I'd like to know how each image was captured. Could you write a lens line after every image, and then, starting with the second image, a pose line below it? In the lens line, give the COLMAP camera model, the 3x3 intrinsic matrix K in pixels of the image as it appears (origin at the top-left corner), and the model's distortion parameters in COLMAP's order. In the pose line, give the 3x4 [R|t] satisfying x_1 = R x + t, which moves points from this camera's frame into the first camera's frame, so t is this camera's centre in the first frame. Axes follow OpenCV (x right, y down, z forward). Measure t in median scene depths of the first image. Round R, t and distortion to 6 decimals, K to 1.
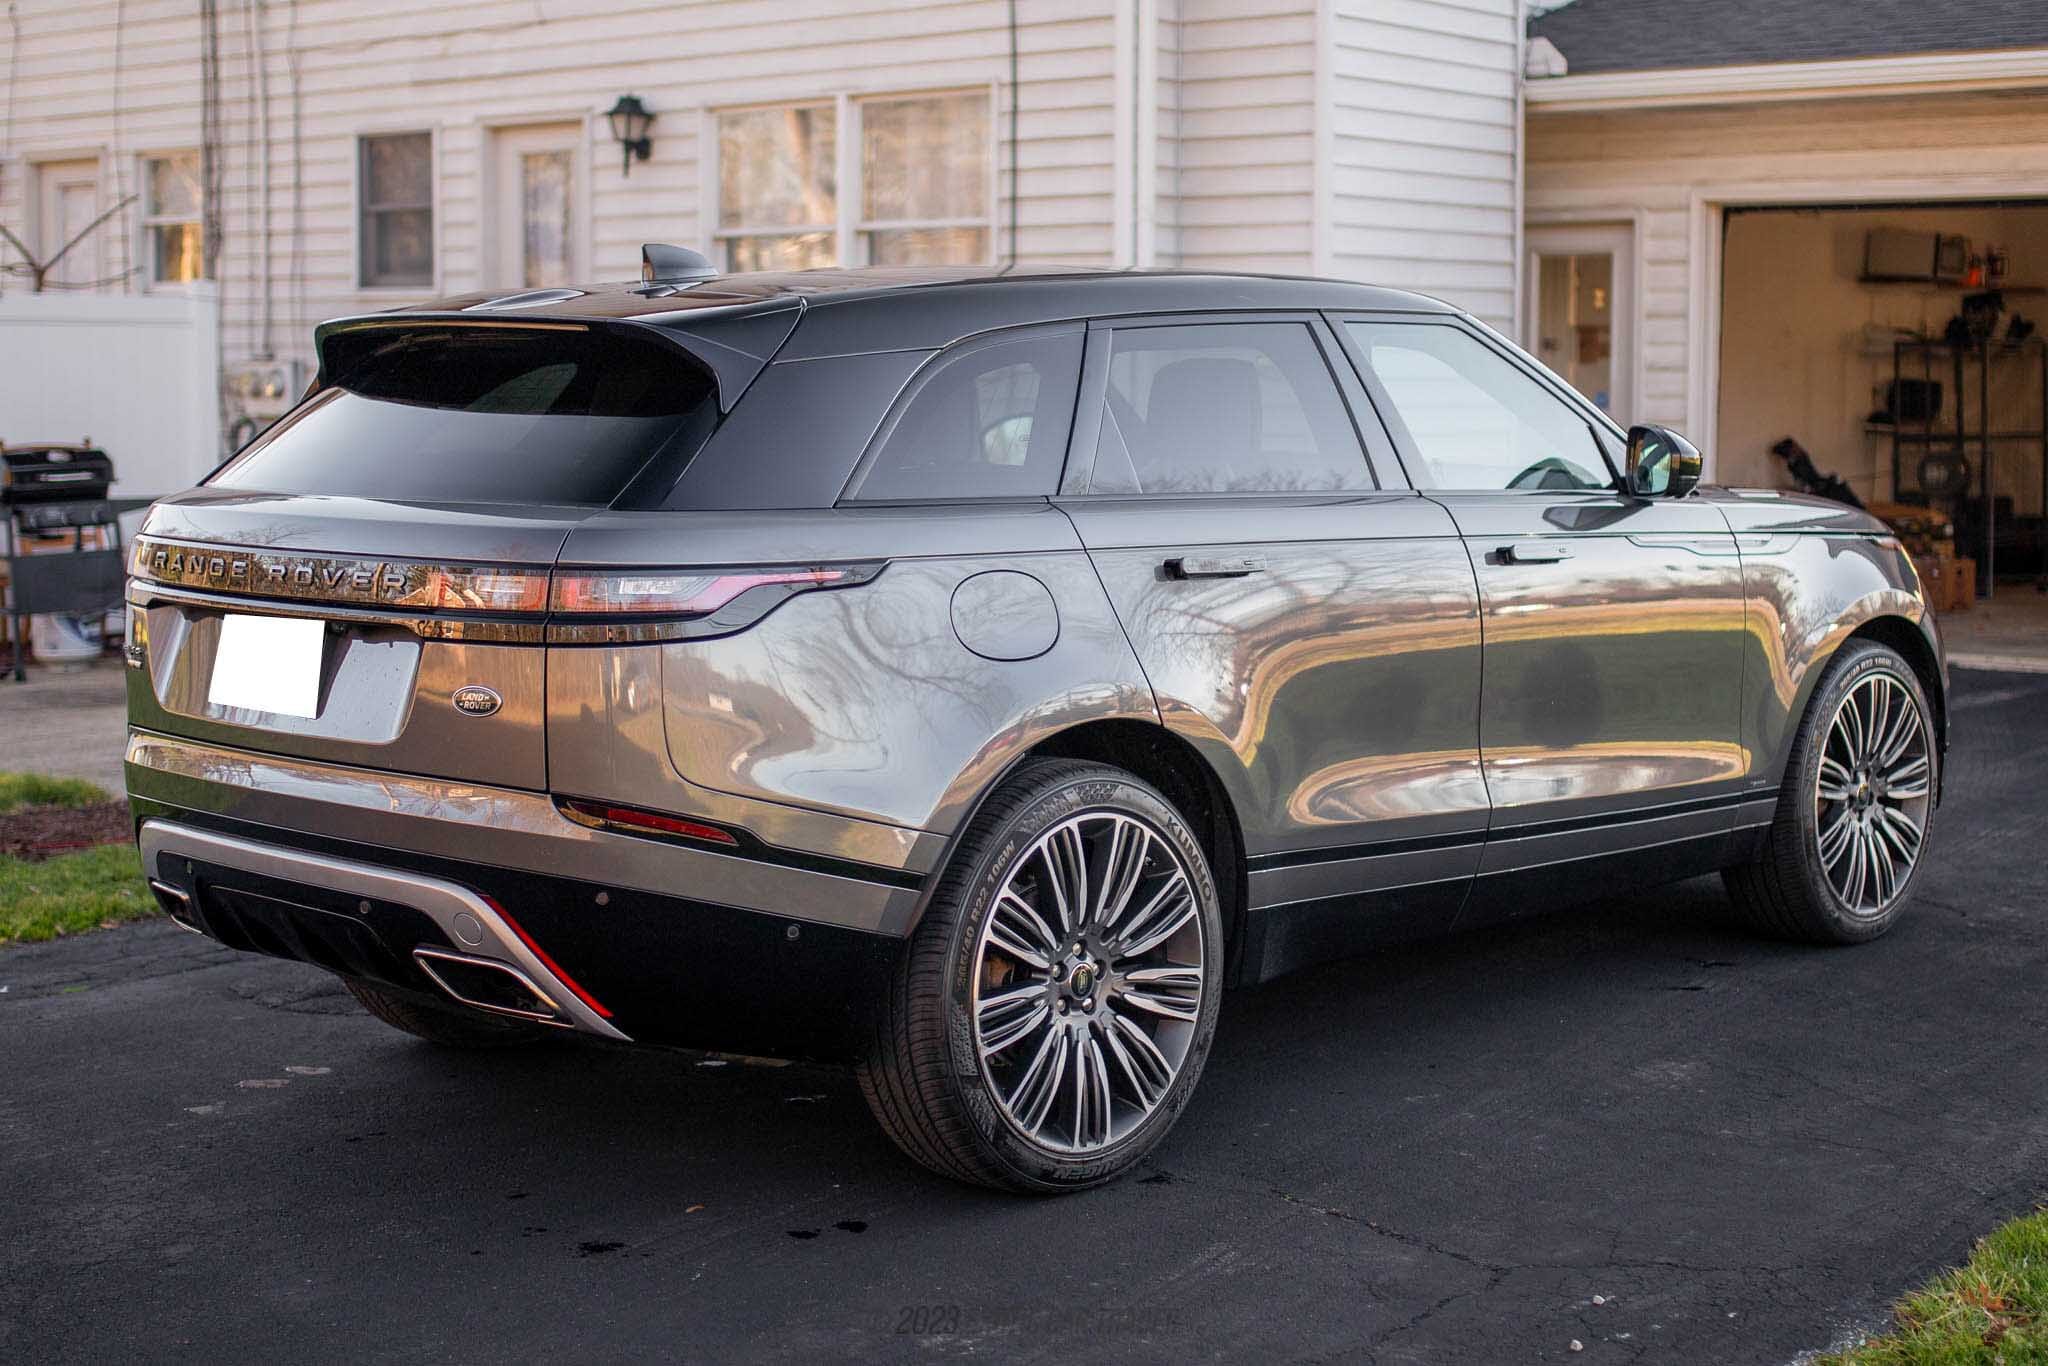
lens RADIAL K [[2850.5, 0, 962.6], [0, 2850.5, 680.2], [0, 0, 1]] dist [-0.014734, -0.011286]
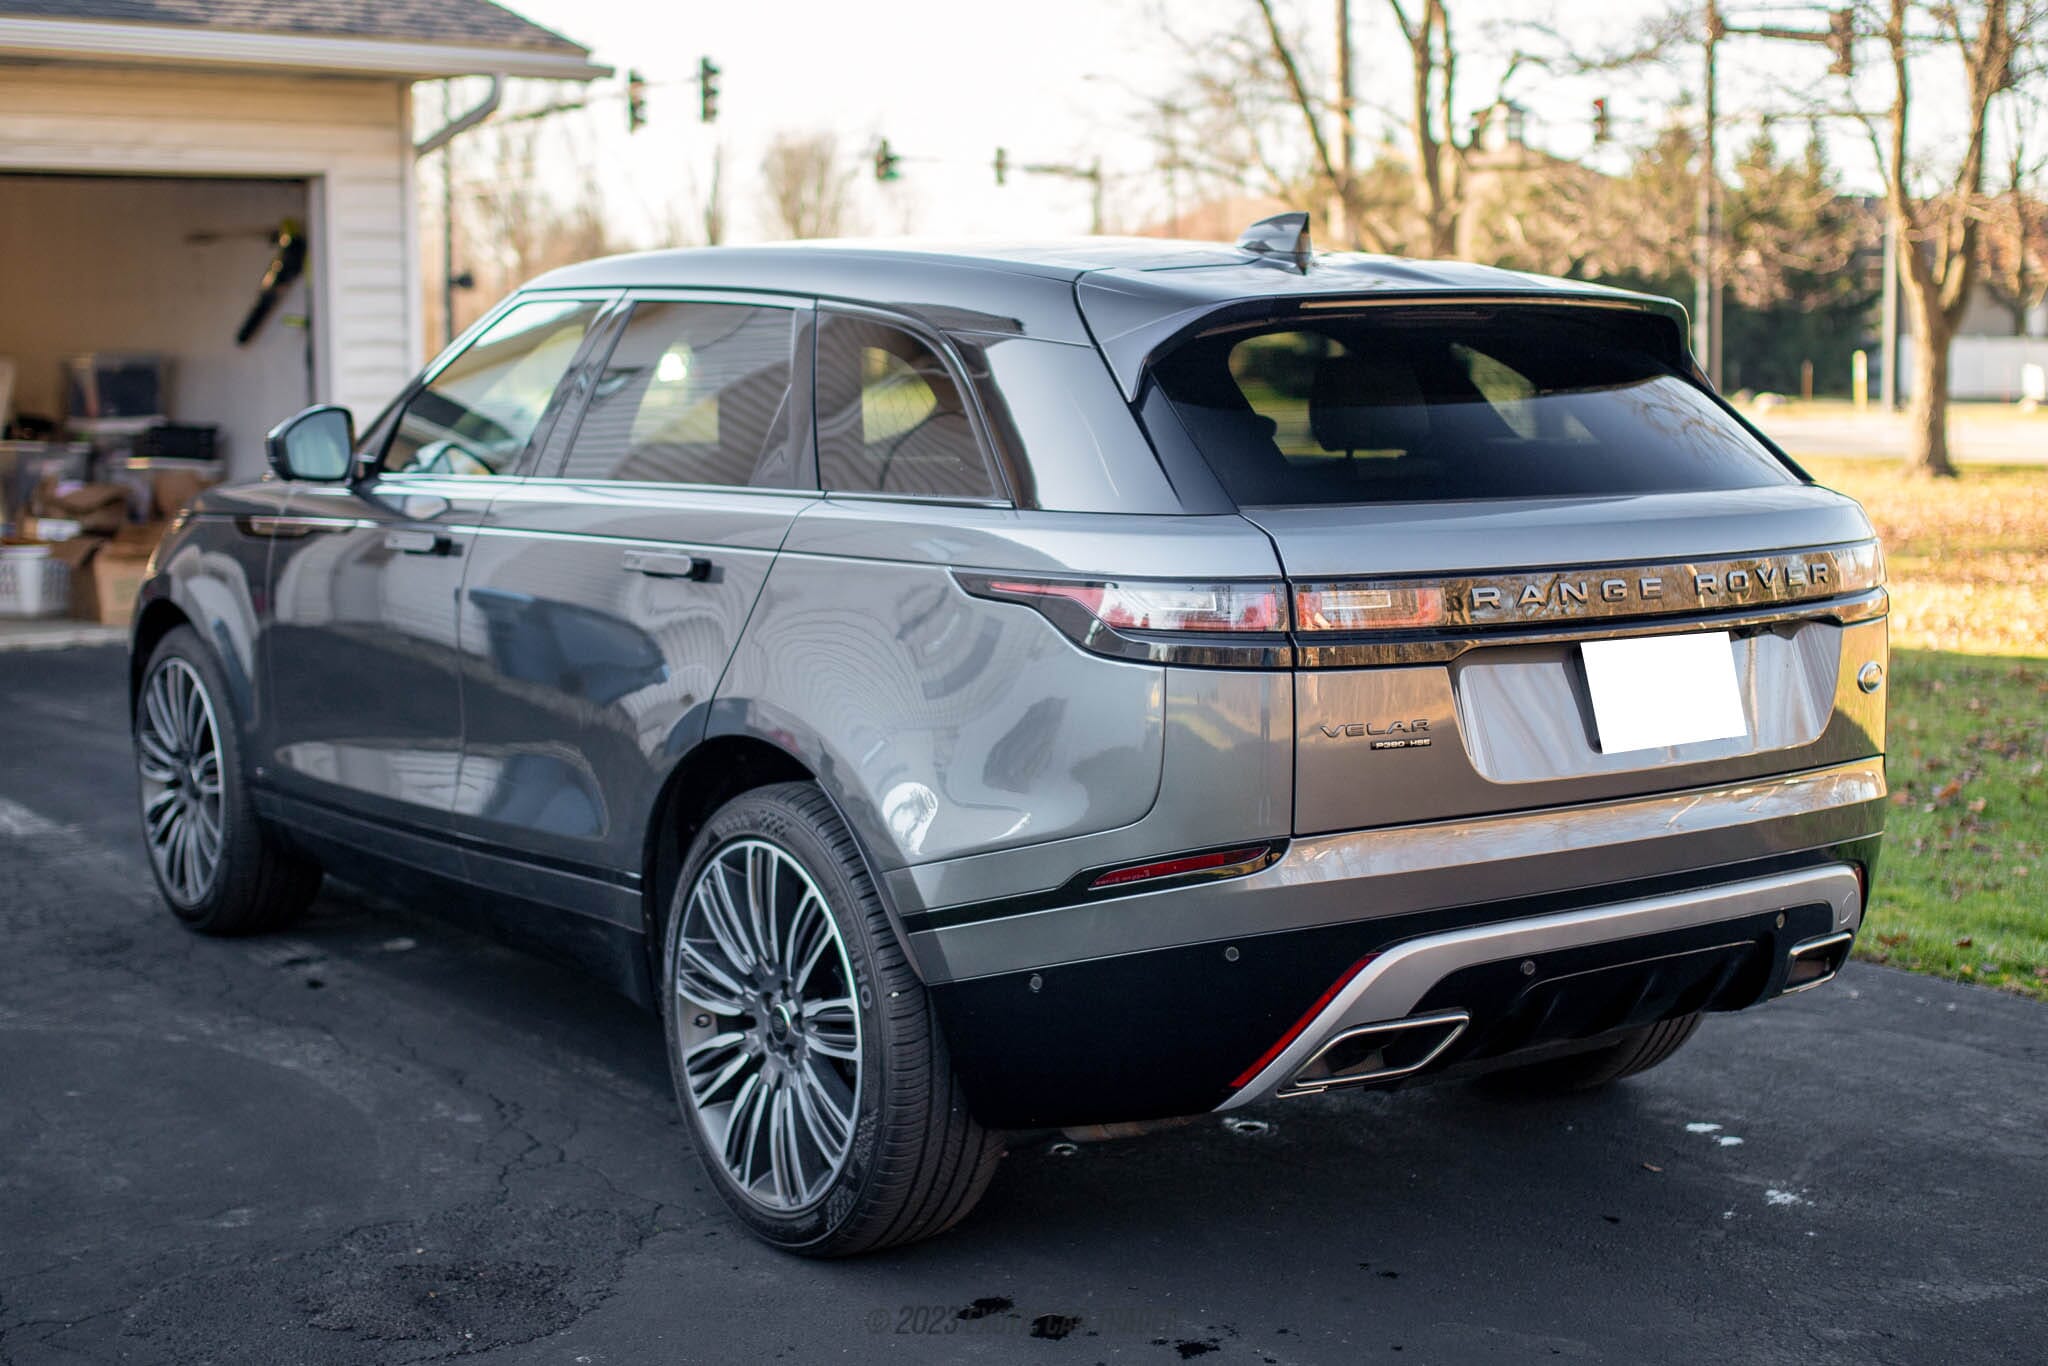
lens RADIAL K [[2850.5, 0, 962.6], [0, 2850.5, 680.2], [0, 0, 1]] dist [-0.014734, -0.011286]
pose [[0.179415, -0.120761, 0.976333, -0.591118], [0.108674, 0.988796, 0.102332, -0.063539], [-0.977753, 0.087742, 0.190529, 0.541207]]
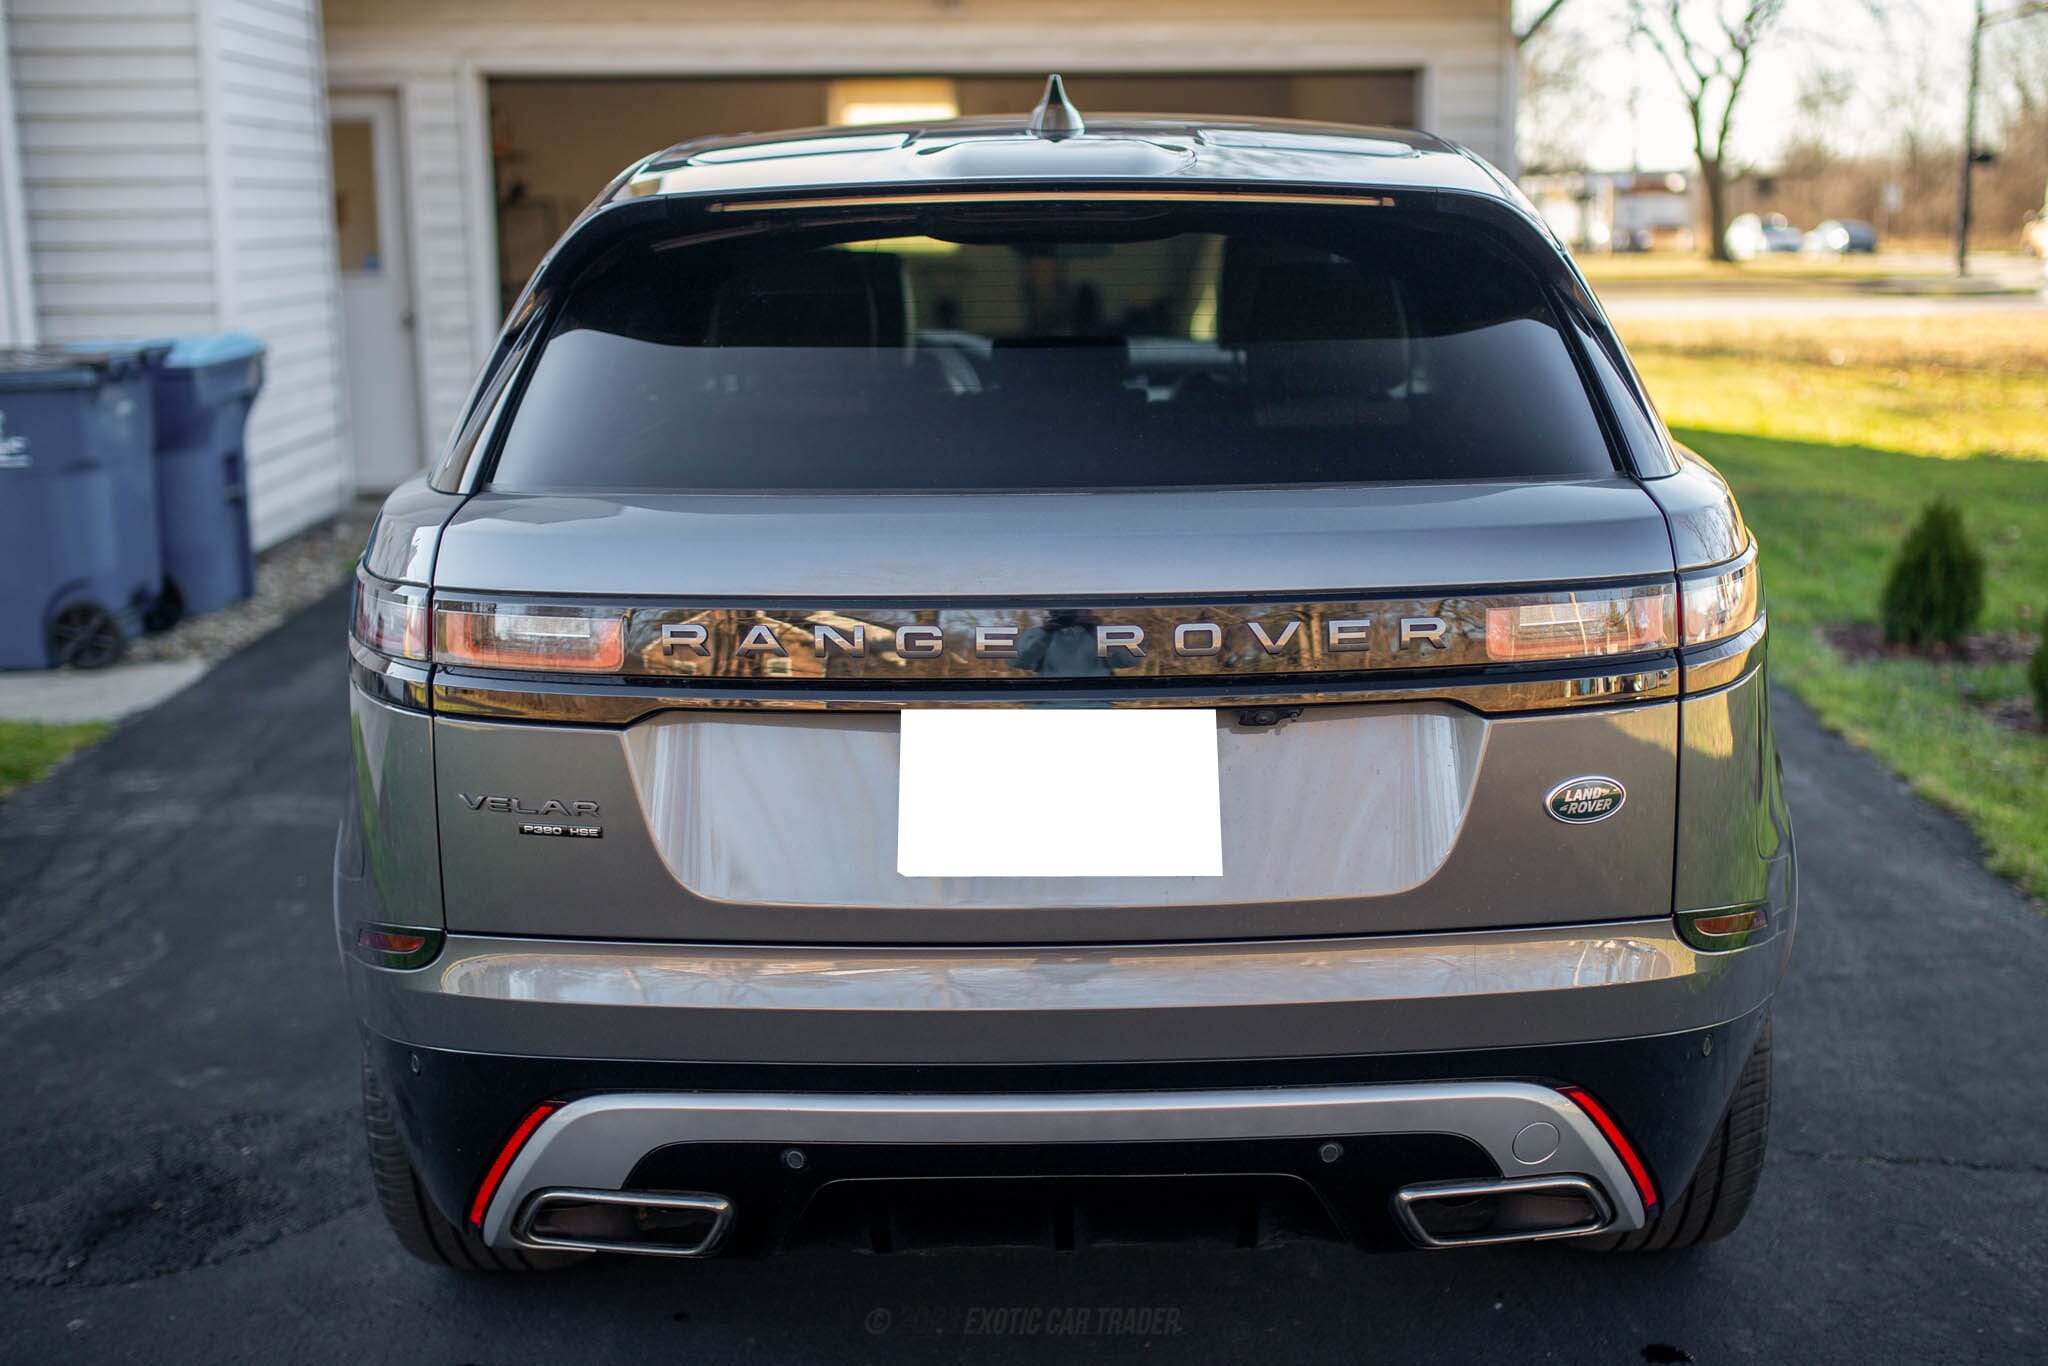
lens RADIAL K [[2278.6, 0, 928.0], [0, 2278.6, 790.9], [0, 0, 1]] dist [-0.034637, -0.011659]
pose [[0.712893, -0.181998, 0.677244, -0.299604], [0.089345, 0.981438, 0.169696, -0.045542], [-0.695558, -0.060467, 0.715921, 0.355403]]
